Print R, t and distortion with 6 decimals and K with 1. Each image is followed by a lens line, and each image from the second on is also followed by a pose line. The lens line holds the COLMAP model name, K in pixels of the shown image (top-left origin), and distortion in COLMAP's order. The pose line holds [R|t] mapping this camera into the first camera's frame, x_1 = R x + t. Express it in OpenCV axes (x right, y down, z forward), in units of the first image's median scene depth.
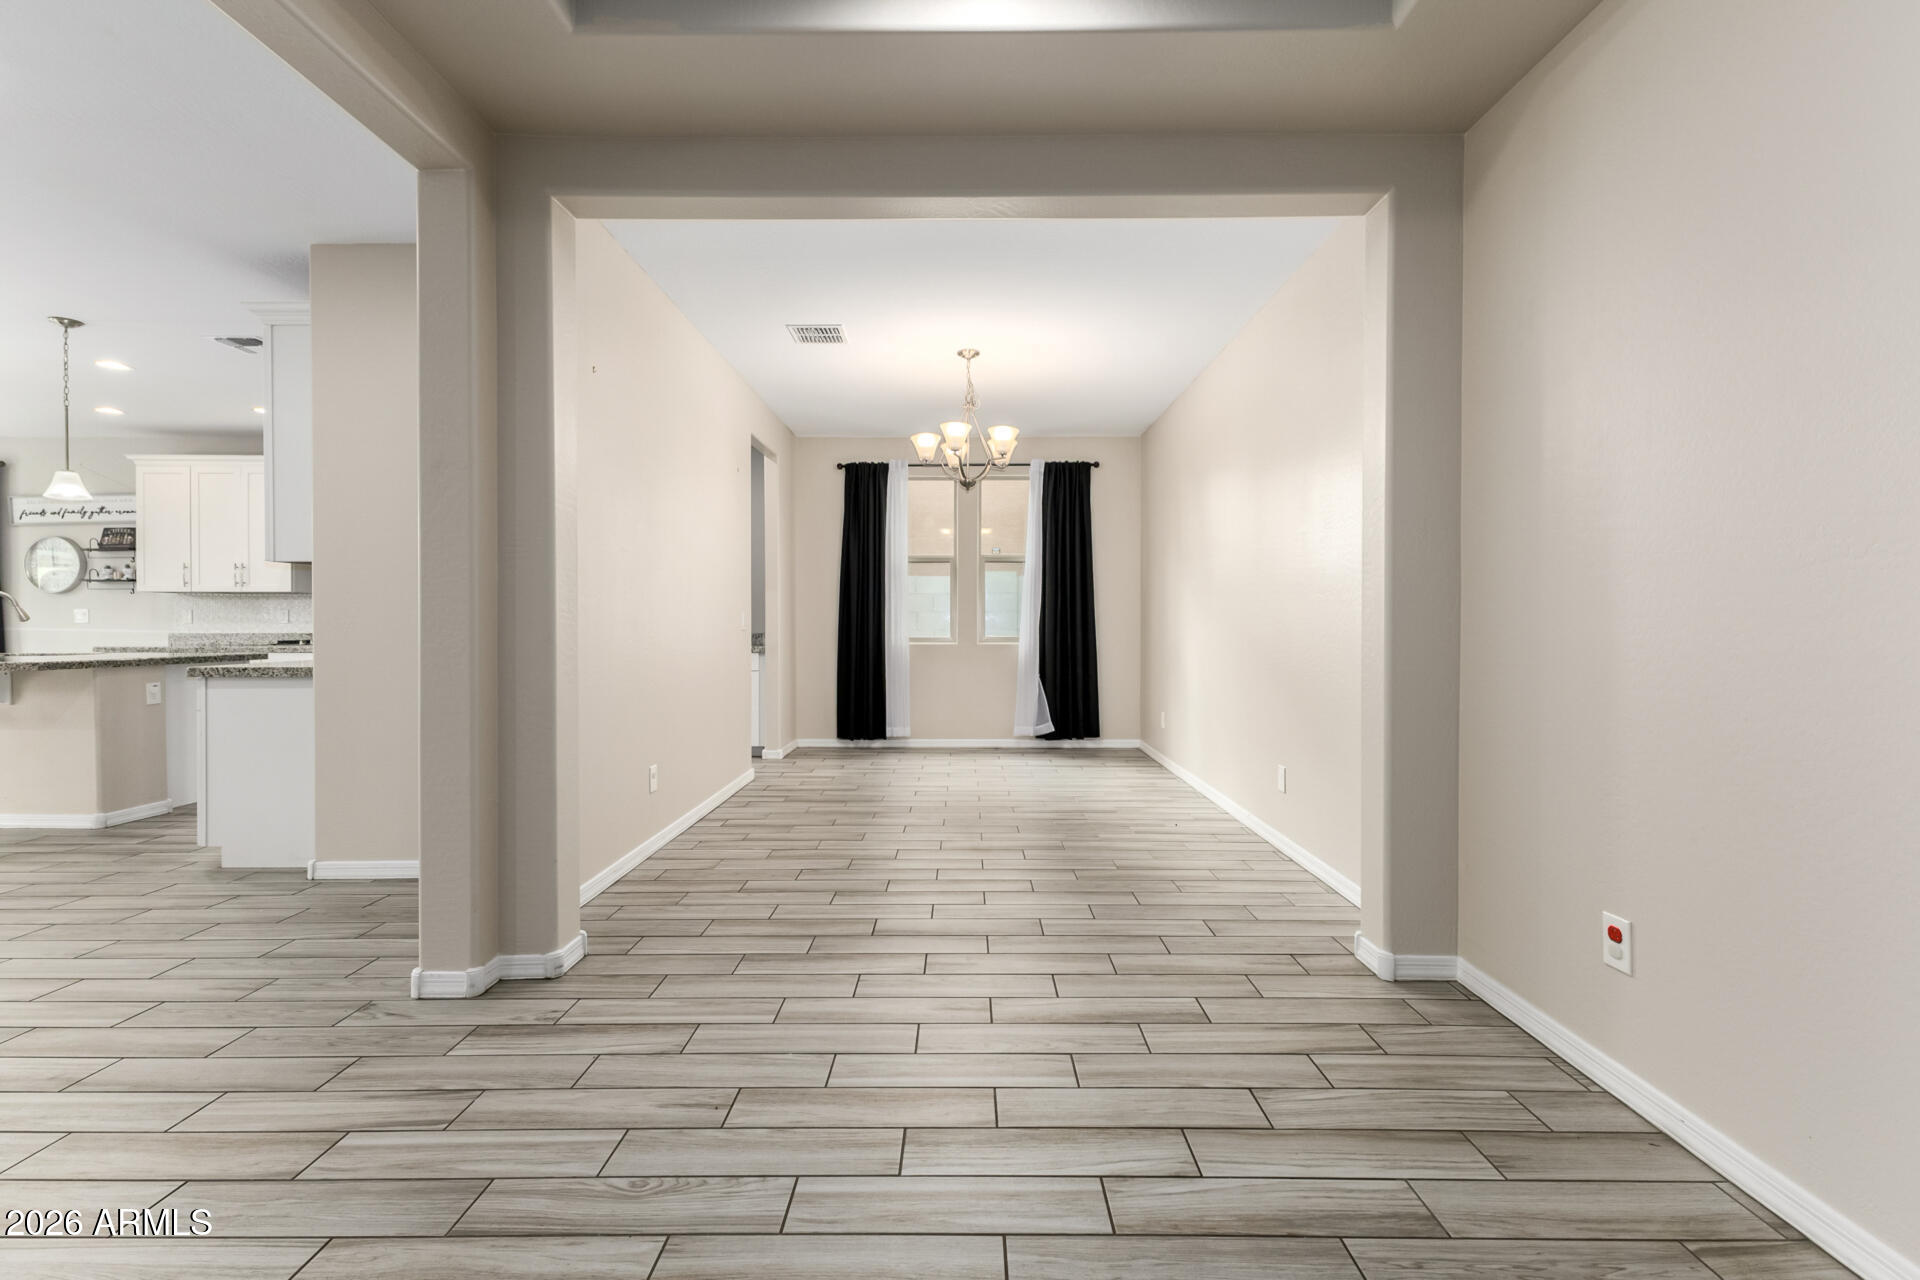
lens RADIAL K [[824.4, 0, 955.7], [0, 824.4, 627.5], [0, 0, 1]] dist [0.004517, 0.000218]
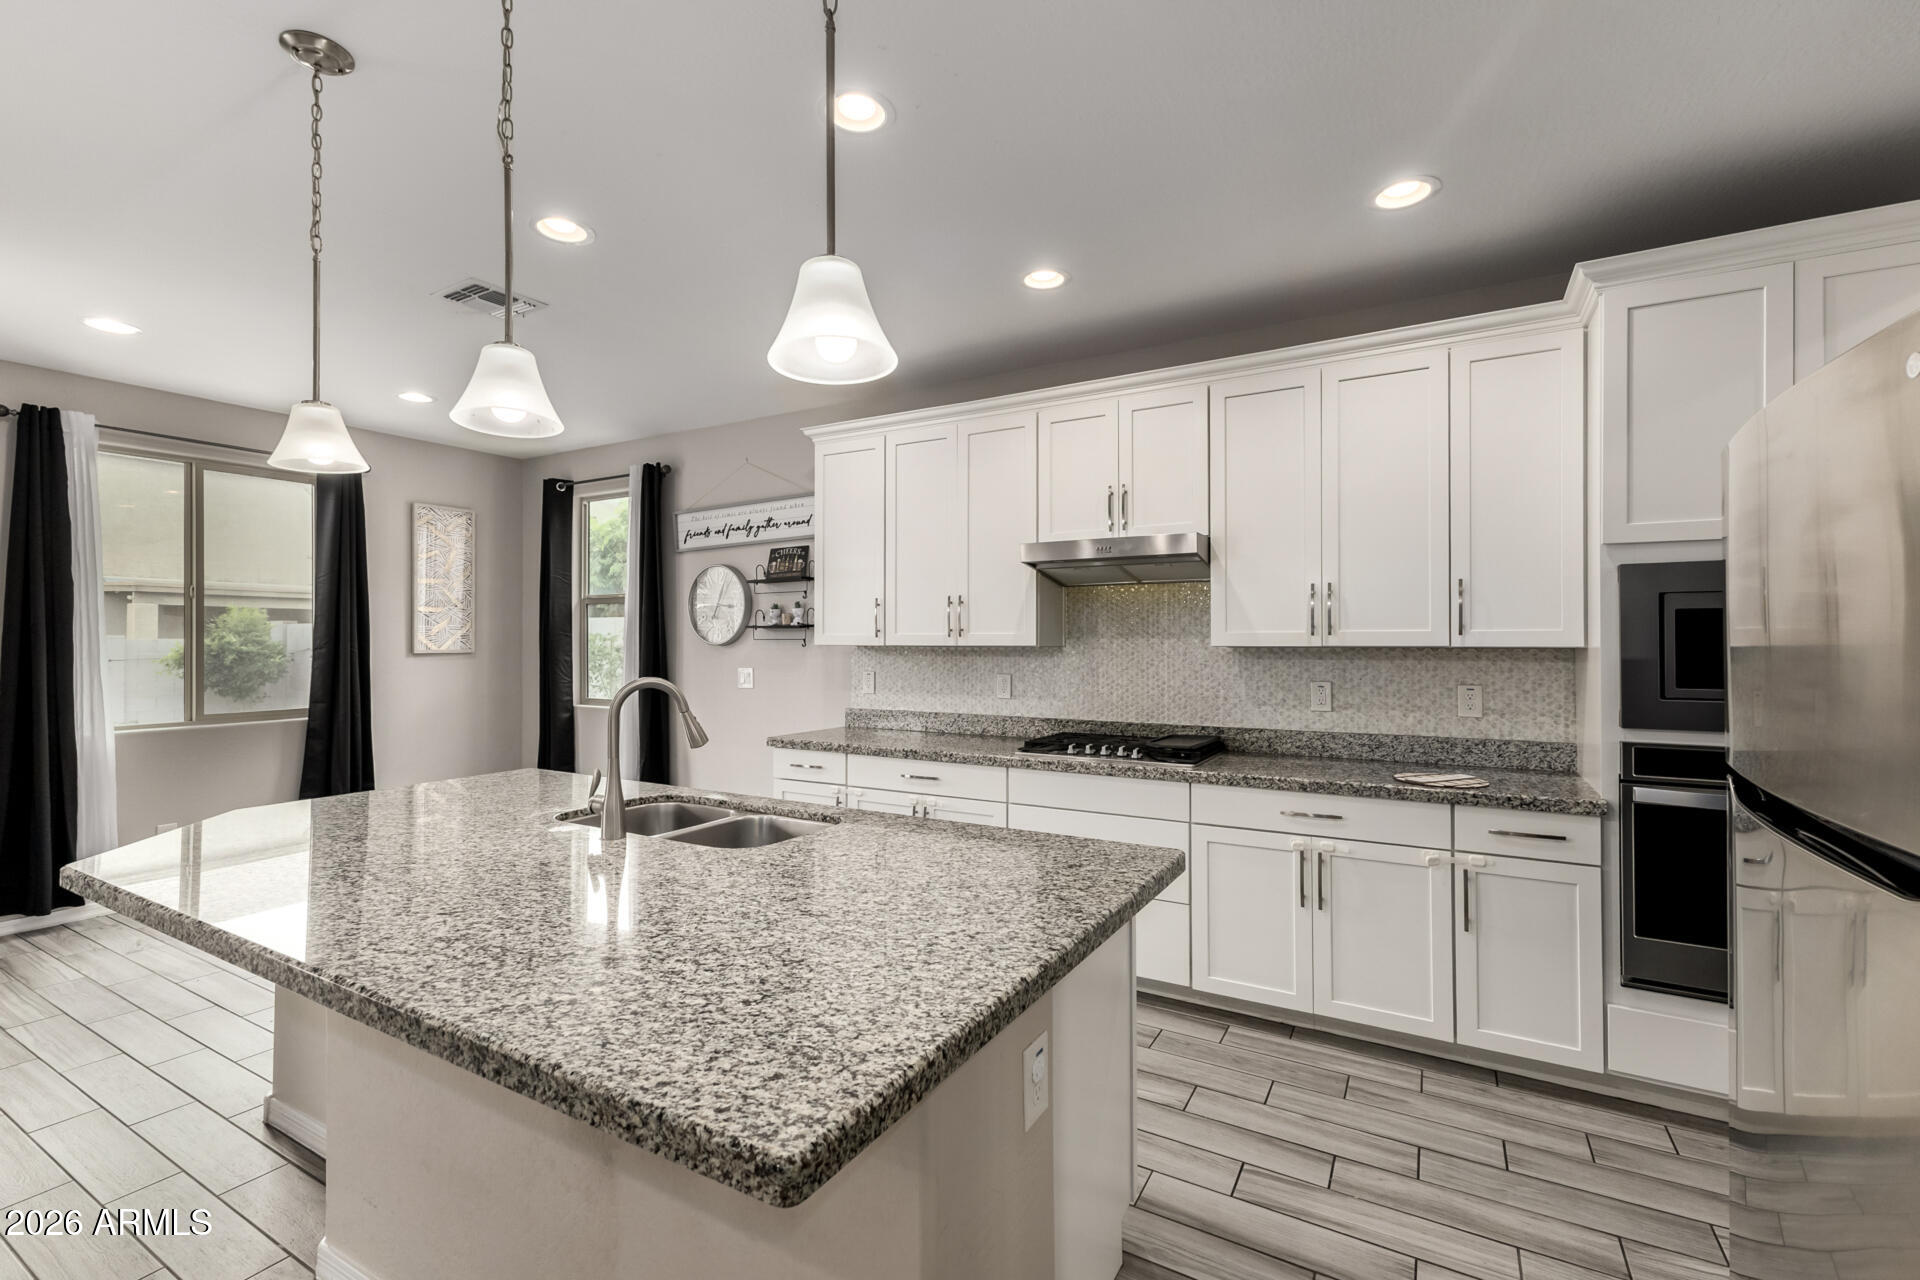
lens RADIAL K [[824.4, 0, 966.4], [0, 824.4, 640.8], [0, 0, 1]] dist [0.004517, 0.000218]
pose [[0.872680, -0.000510, -0.488293, -0.562241], [-0.002787, 0.999978, -0.006026, -0.041849], [0.488285, 0.006620, 0.872659, 0.492524]]
